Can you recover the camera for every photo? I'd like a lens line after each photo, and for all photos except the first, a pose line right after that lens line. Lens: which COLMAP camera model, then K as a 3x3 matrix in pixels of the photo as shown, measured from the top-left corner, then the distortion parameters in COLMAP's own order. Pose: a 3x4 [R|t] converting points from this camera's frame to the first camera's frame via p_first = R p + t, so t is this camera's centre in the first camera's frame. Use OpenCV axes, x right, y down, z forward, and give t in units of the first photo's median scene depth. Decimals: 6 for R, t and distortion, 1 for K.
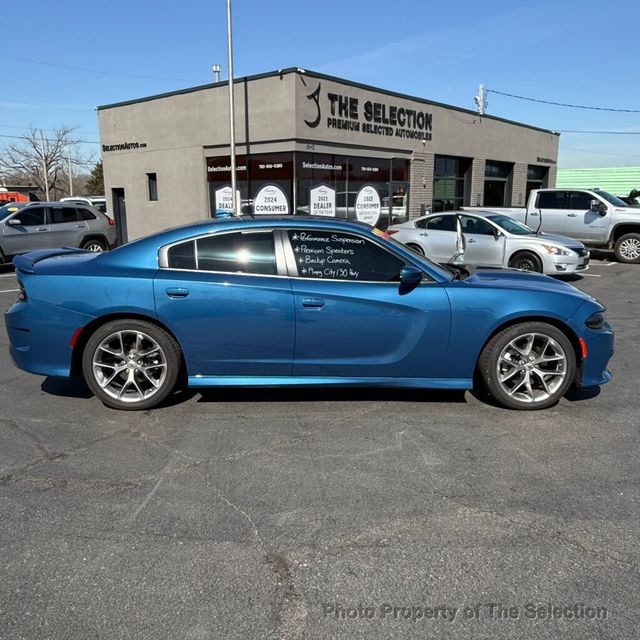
lens RADIAL K [[570.6, 0, 317.5], [0, 570.6, 318.7], [0, 0, 1]] dist [-0.000015, 0.001795]
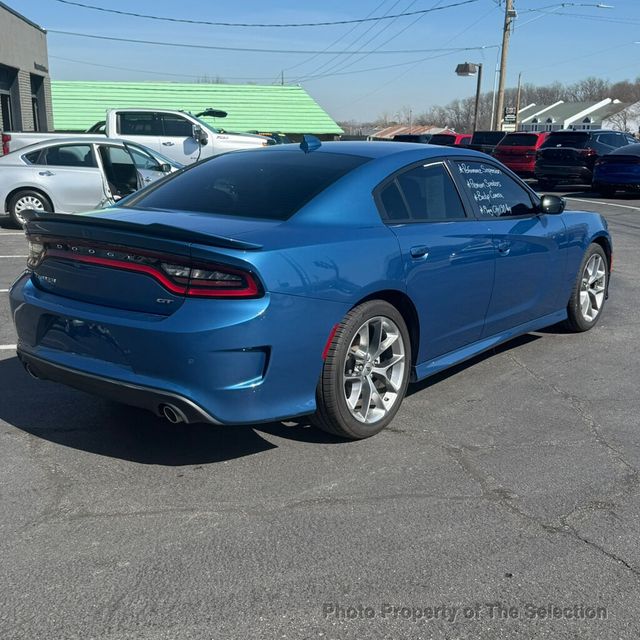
lens RADIAL K [[776.7, 0, 328.2], [0, 776.7, 328.7], [0, 0, 1]] dist [0.196310, -0.449192]
pose [[0.644562, -0.184534, 0.741948, -0.283805], [0.148617, 0.982165, 0.115171, -0.021752], [-0.749969, 0.036031, 0.660491, 0.116892]]
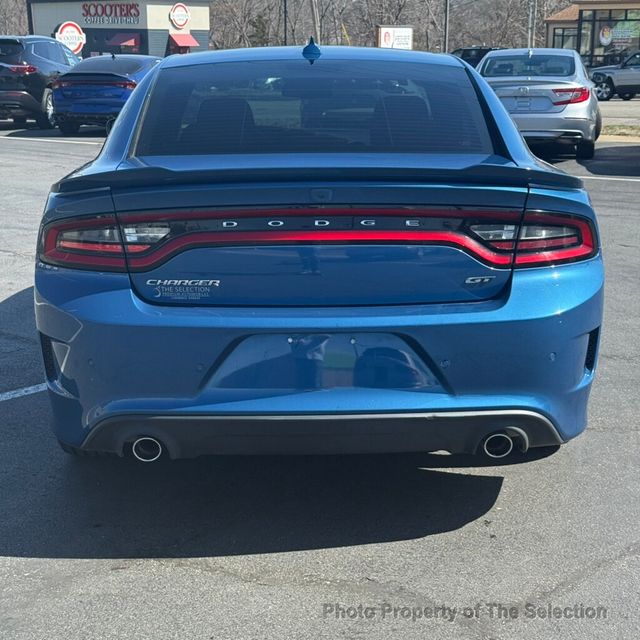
lens RADIAL K [[1219.2, 0, 328.4], [0, 1219.2, 320.8], [0, 0, 1]] dist [0.050121, 0.316566]
pose [[0.012097, -0.224157, 0.974478, -0.373804], [0.201015, 0.955199, 0.217227, -0.058496], [-0.979514, 0.193256, 0.056614, 0.308868]]
